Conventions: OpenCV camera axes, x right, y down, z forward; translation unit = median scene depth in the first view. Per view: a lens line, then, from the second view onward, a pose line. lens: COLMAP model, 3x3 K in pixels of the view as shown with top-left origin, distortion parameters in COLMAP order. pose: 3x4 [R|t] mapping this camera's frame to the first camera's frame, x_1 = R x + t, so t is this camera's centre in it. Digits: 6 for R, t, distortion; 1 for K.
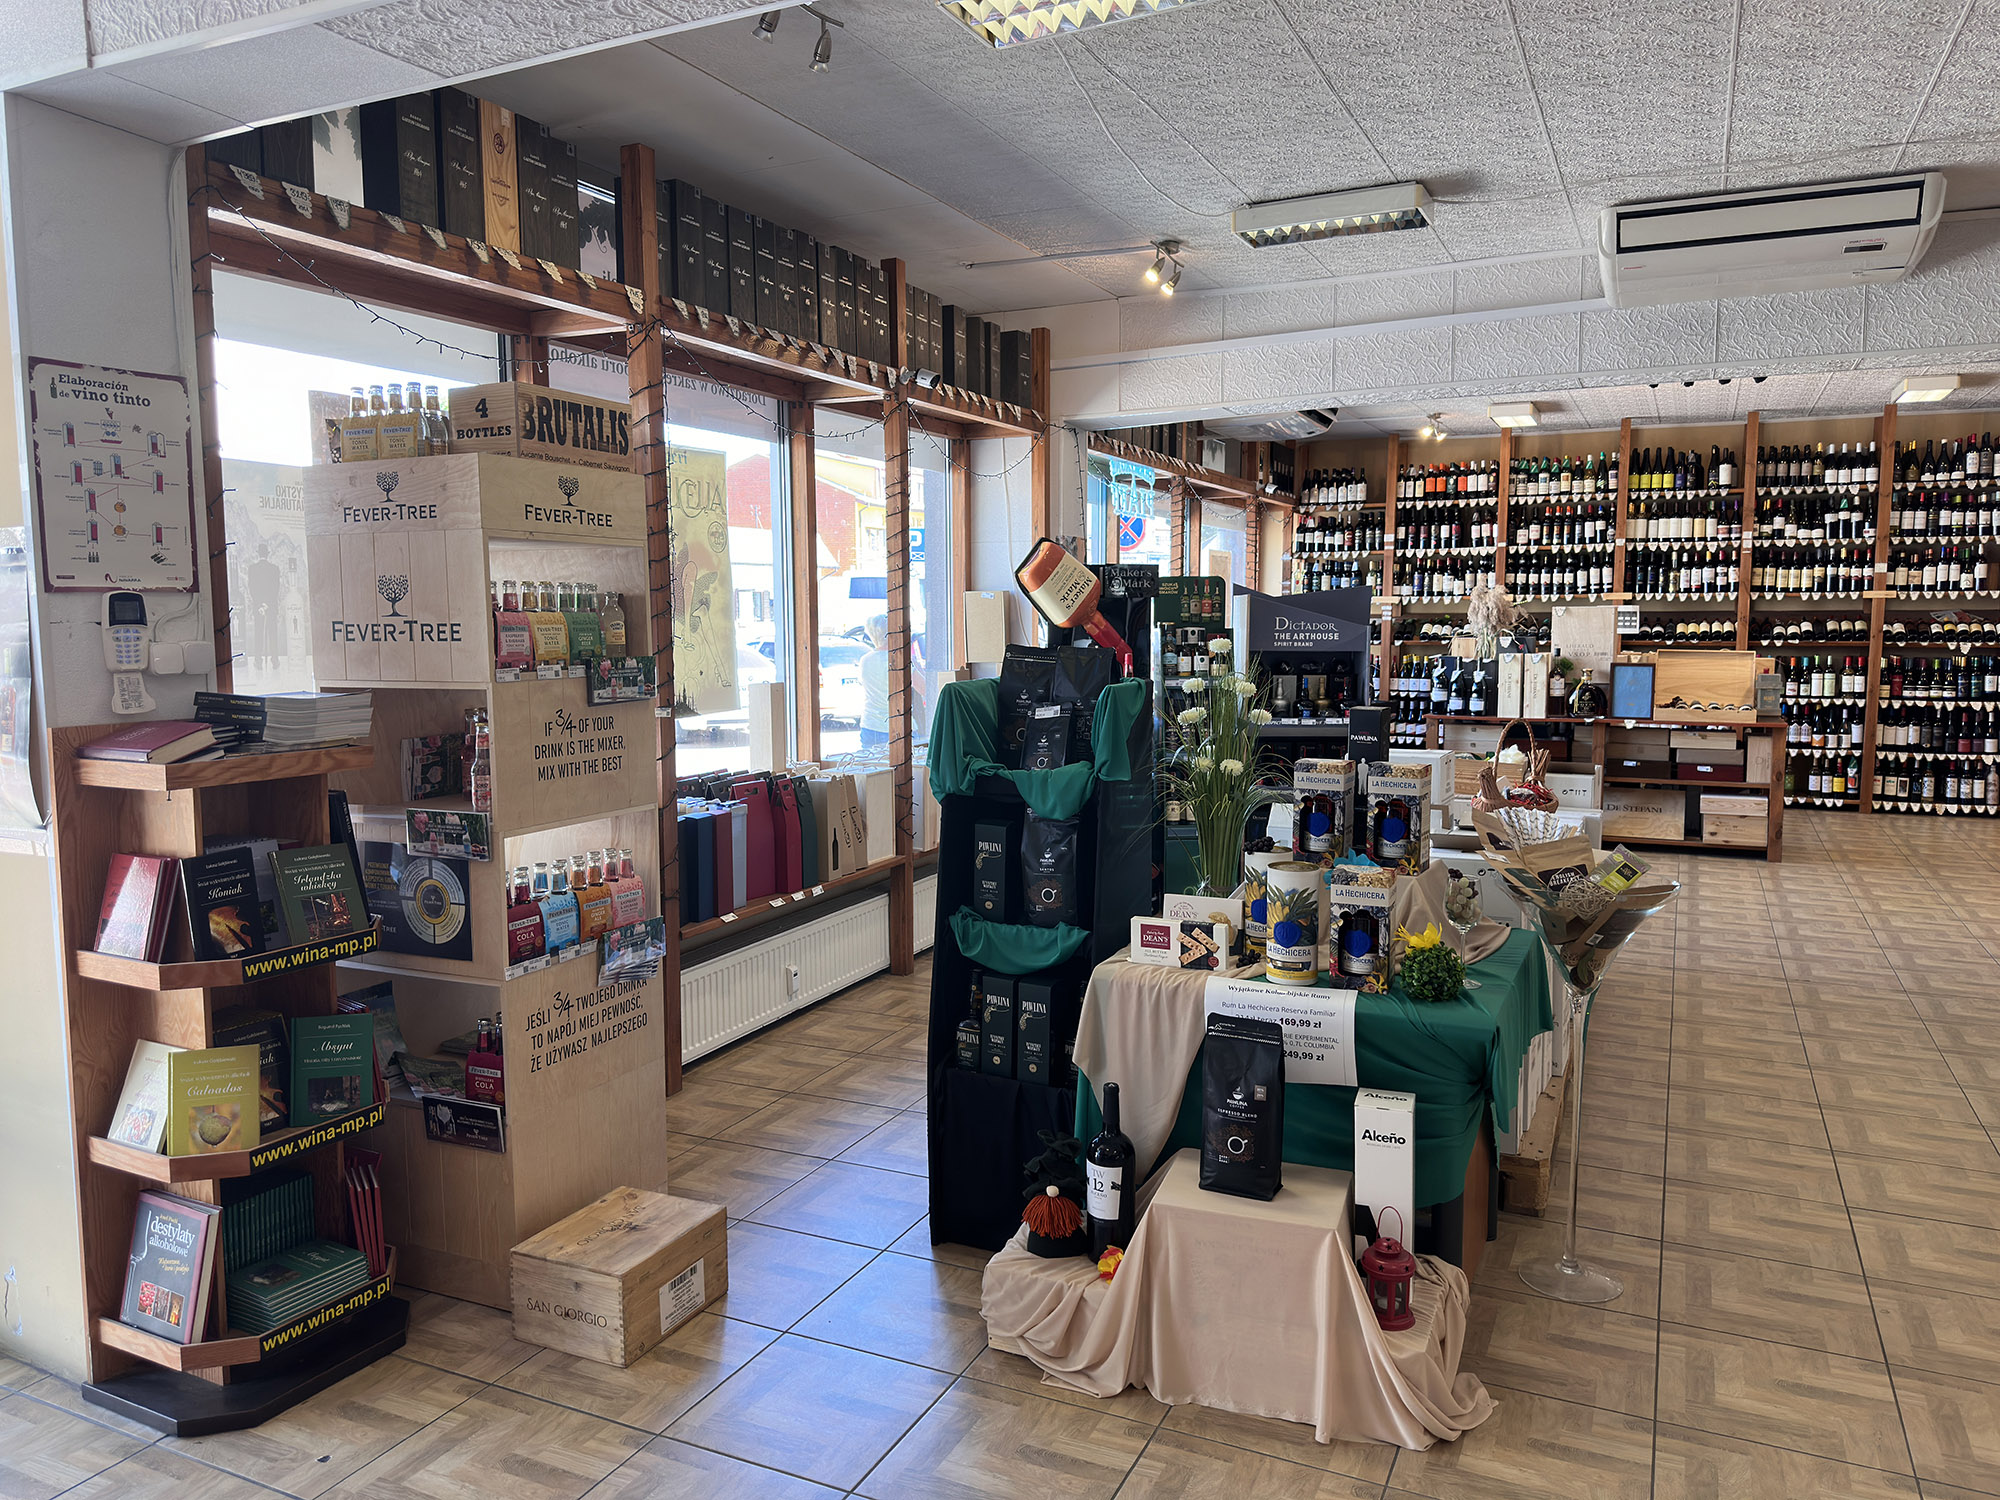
lens RADIAL K [[1407.2, 0, 981.9], [0, 1407.2, 777.9], [0, 0, 1]] dist [0.170850, -0.291950]
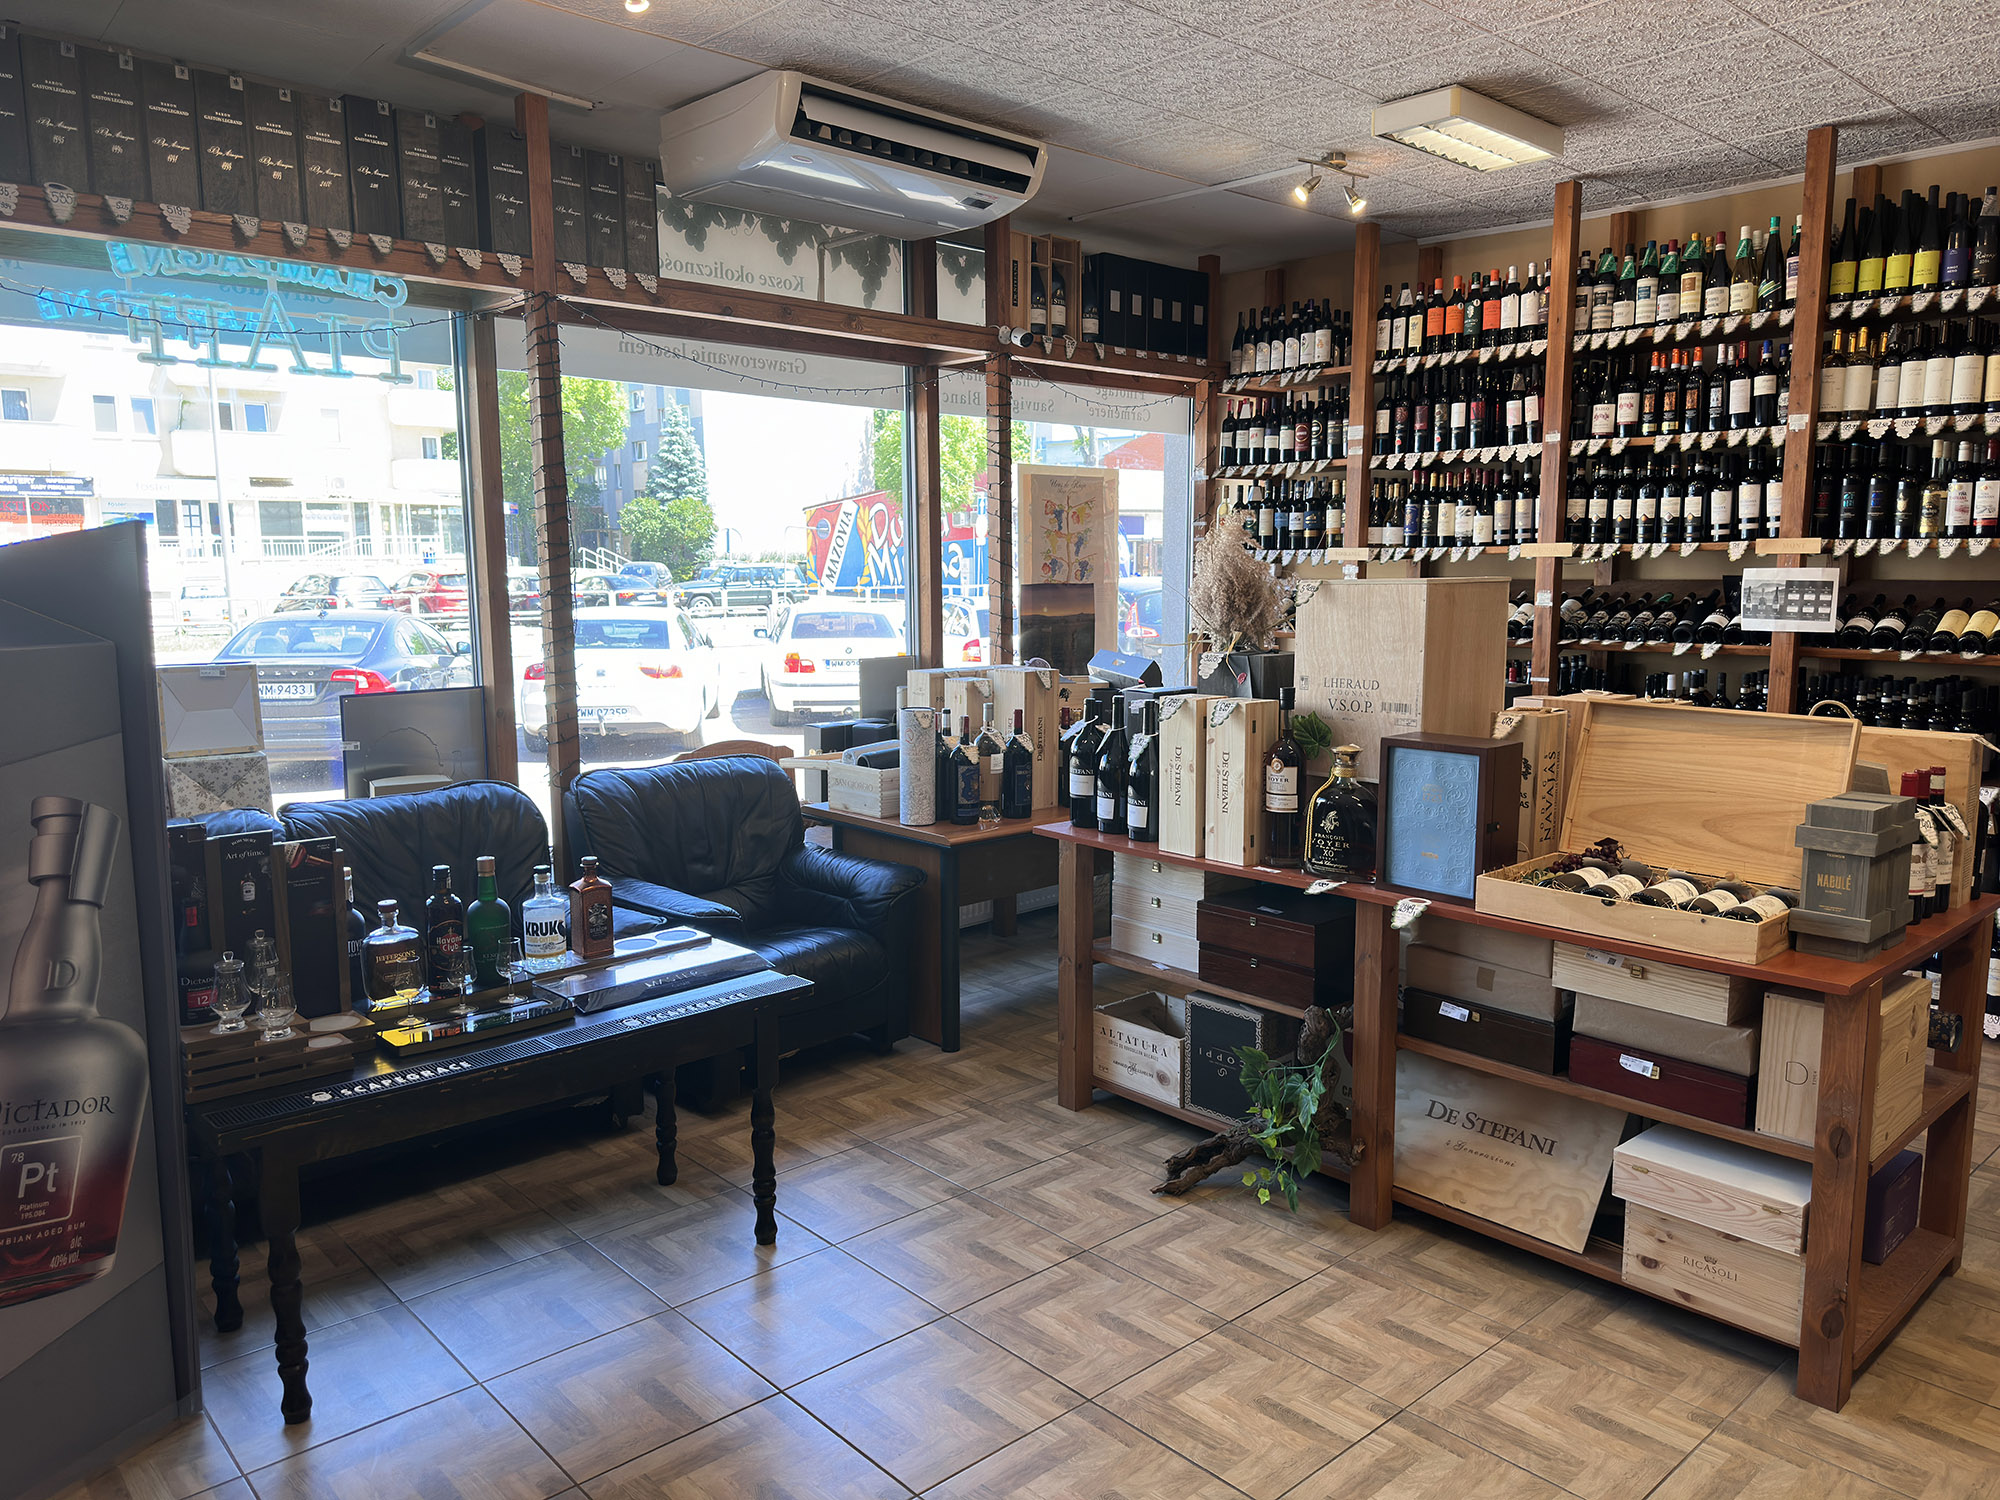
lens RADIAL K [[1411.8, 0, 999.3], [0, 1411.8, 791.8], [0, 0, 1]] dist [-0.007453, -0.008051]
pose [[0.925199, 0.053919, -0.375633, 0.373998], [-0.038632, 0.998094, 0.048116, -0.061512], [0.377512, -0.030006, 0.925518, 0.498816]]
